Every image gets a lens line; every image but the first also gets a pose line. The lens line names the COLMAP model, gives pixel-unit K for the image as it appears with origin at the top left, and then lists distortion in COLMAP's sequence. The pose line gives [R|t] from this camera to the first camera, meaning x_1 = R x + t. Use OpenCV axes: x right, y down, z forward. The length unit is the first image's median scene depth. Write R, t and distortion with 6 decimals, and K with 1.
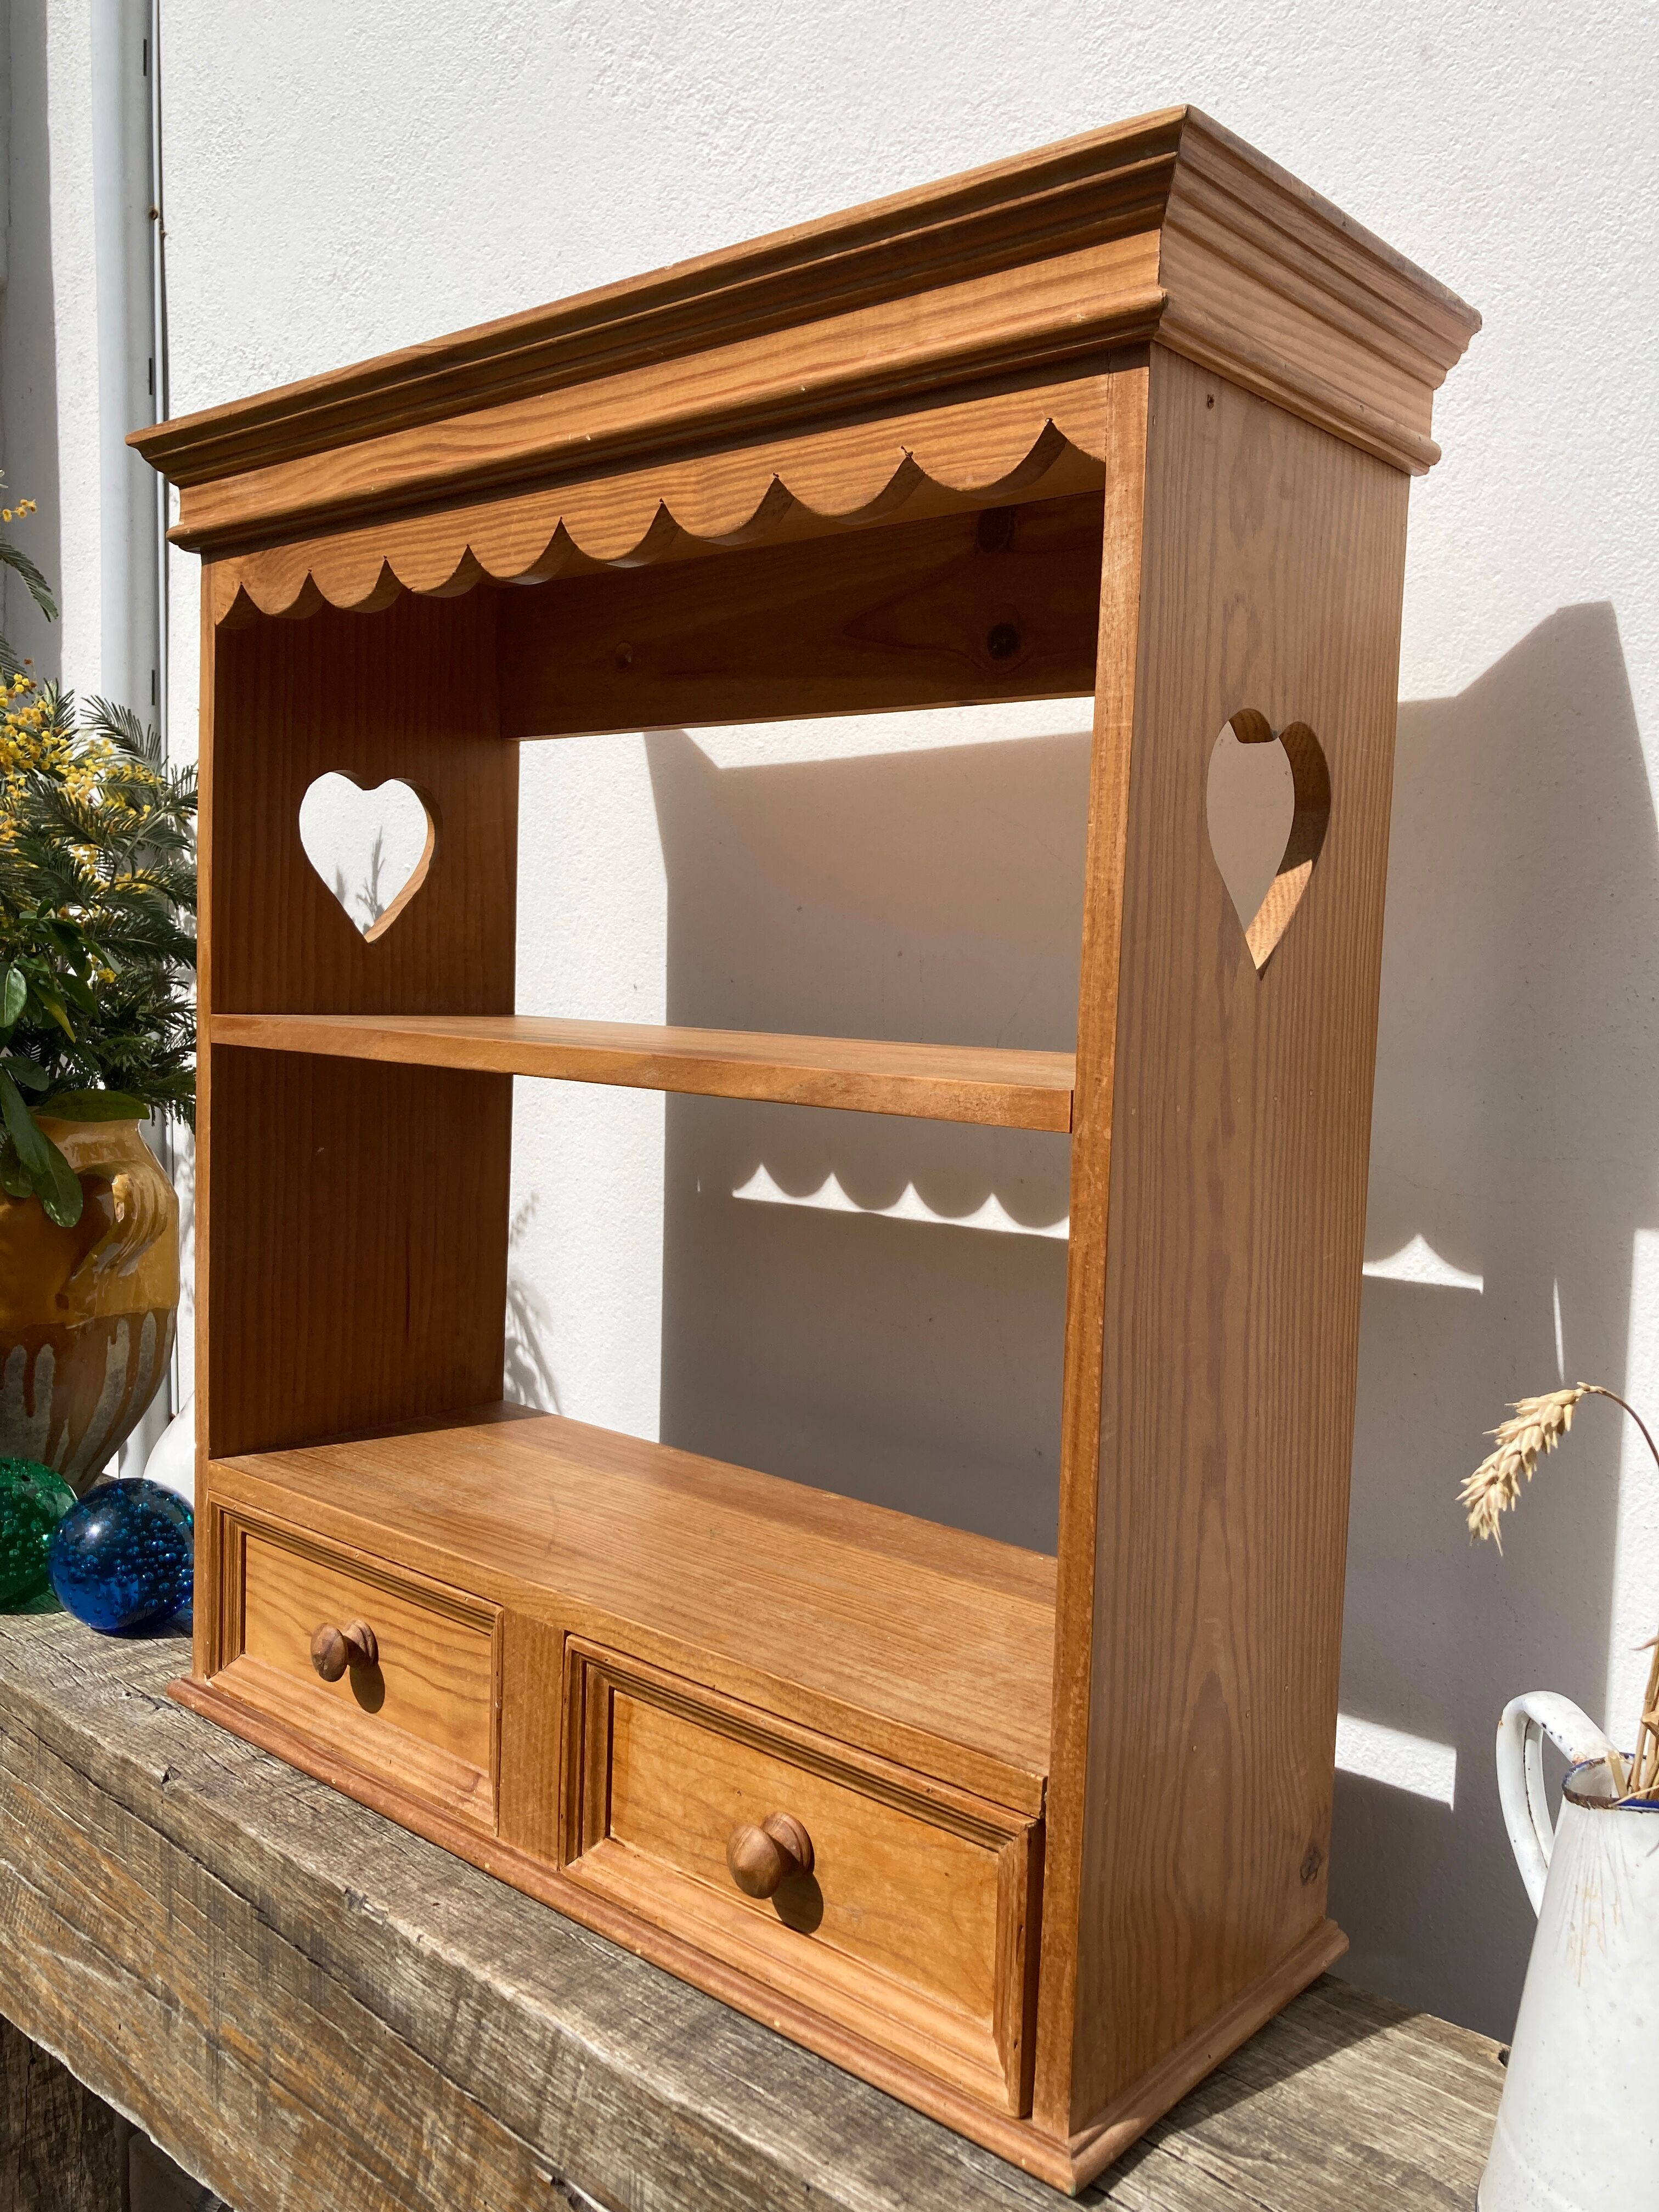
lens RADIAL K [[1814.2, 0, 834.6], [0, 1814.2, 1095.7], [0, 0, 1]] dist [0.013168, 0.013192]
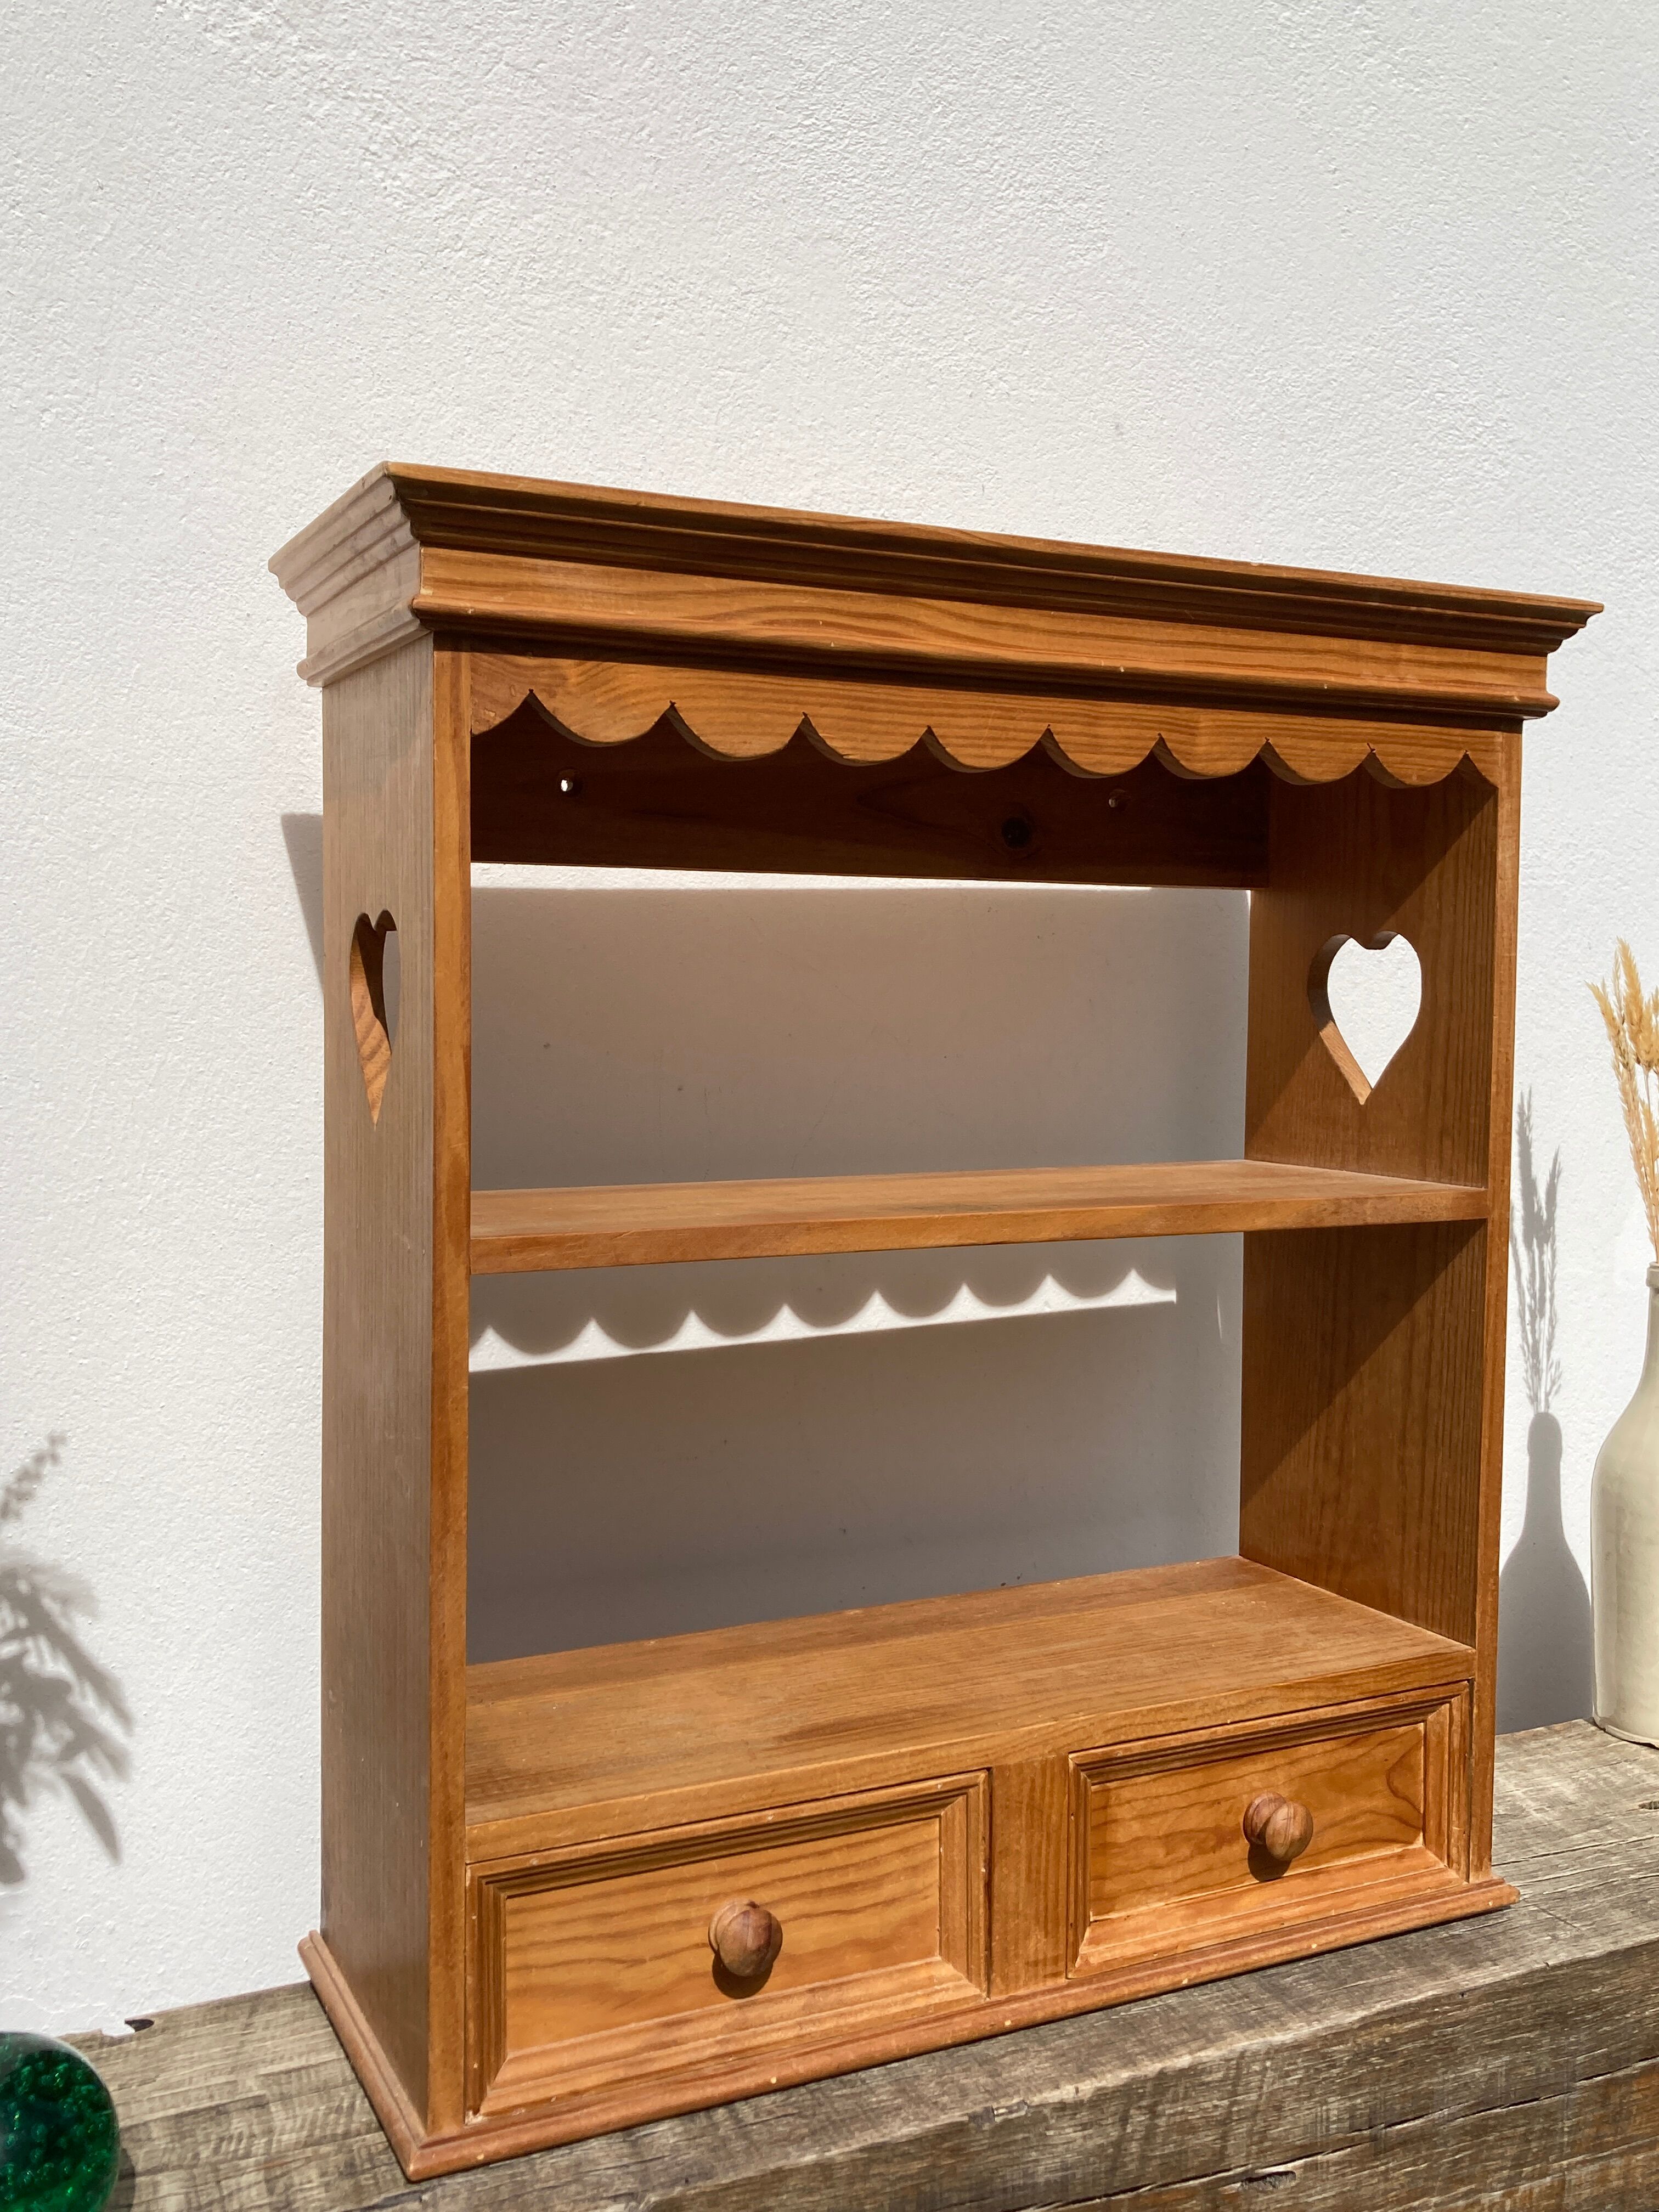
lens RADIAL K [[2042.6, 0, 828.2], [0, 2042.6, 1098.4], [0, 0, 1]] dist [0.019566, 0.001540]
pose [[0.401241, -0.076626, 0.912762, -1.330745], [0.081090, 0.995554, 0.047930, -0.166368], [-0.912376, 0.054784, 0.405671, 0.642308]]
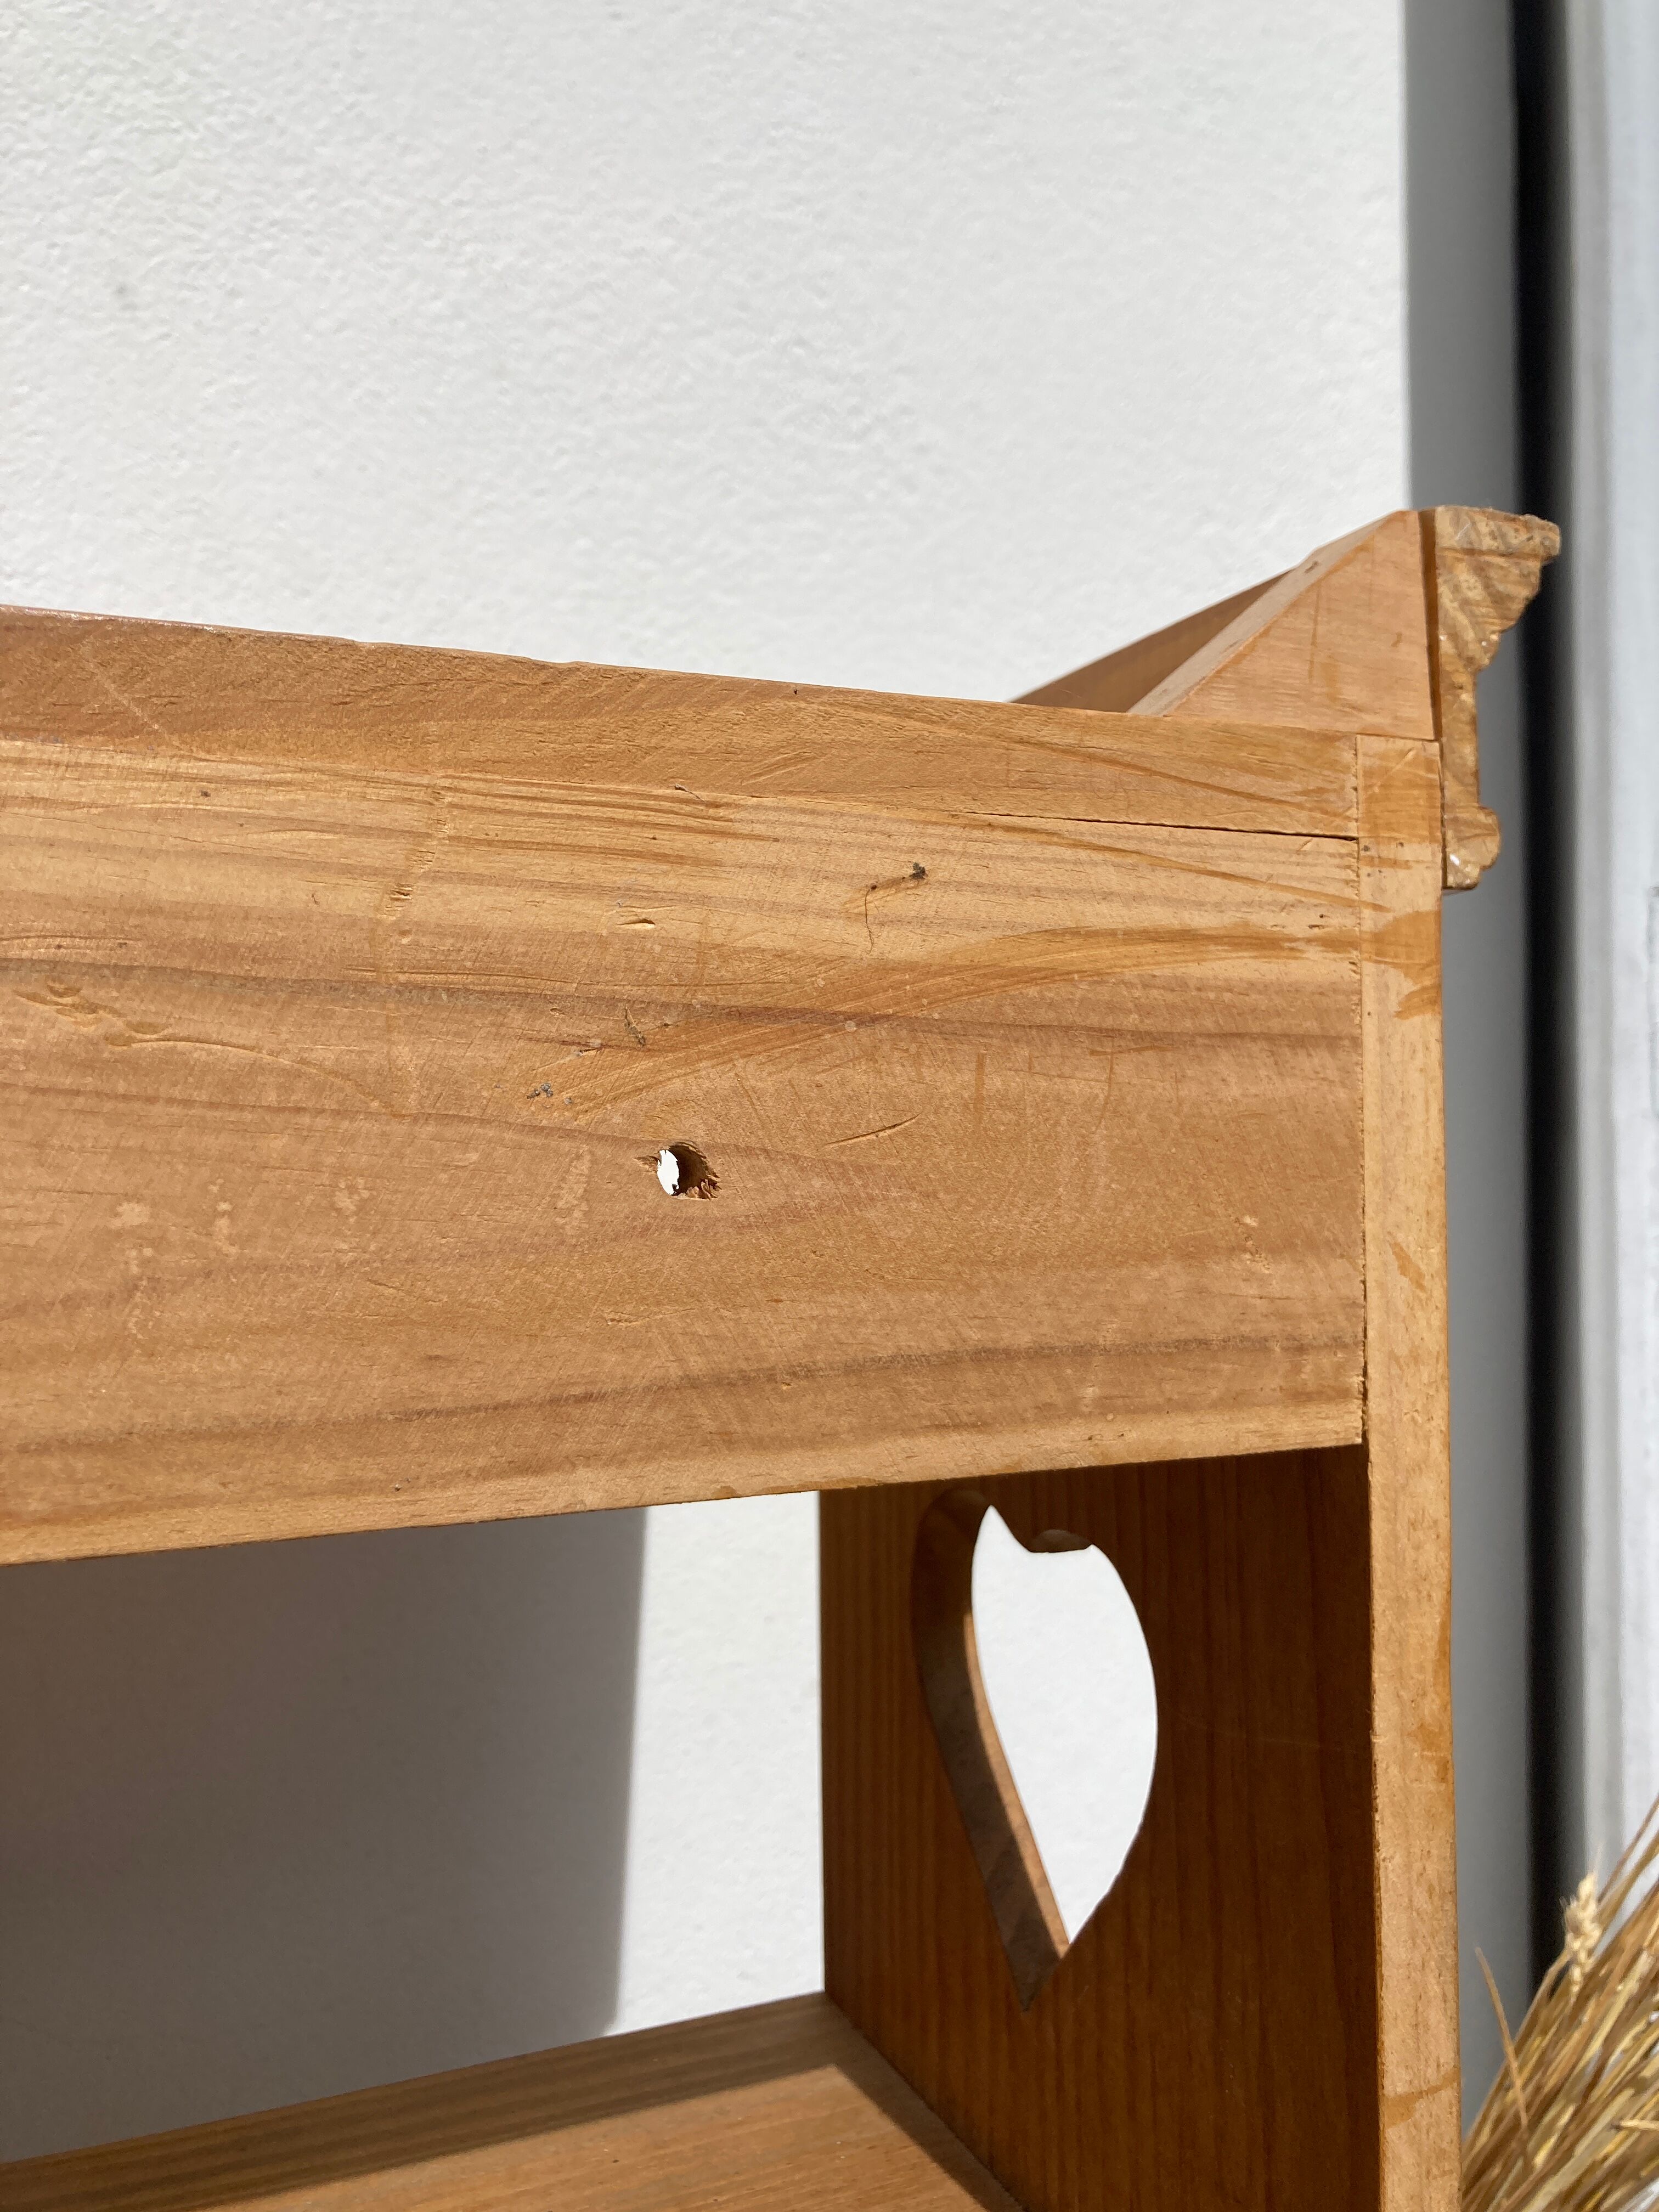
lens RADIAL K [[1868.6, 0, 824.3], [0, 1868.6, 1103.2], [0, 0, 1]] dist [0.008858, 0.004090]
pose [[0.151866, -0.012599, 0.988321, -0.327258], [0.091067, 0.995844, -0.001298, -0.279460], [-0.984197, 0.090200, 0.152382, 0.730463]]
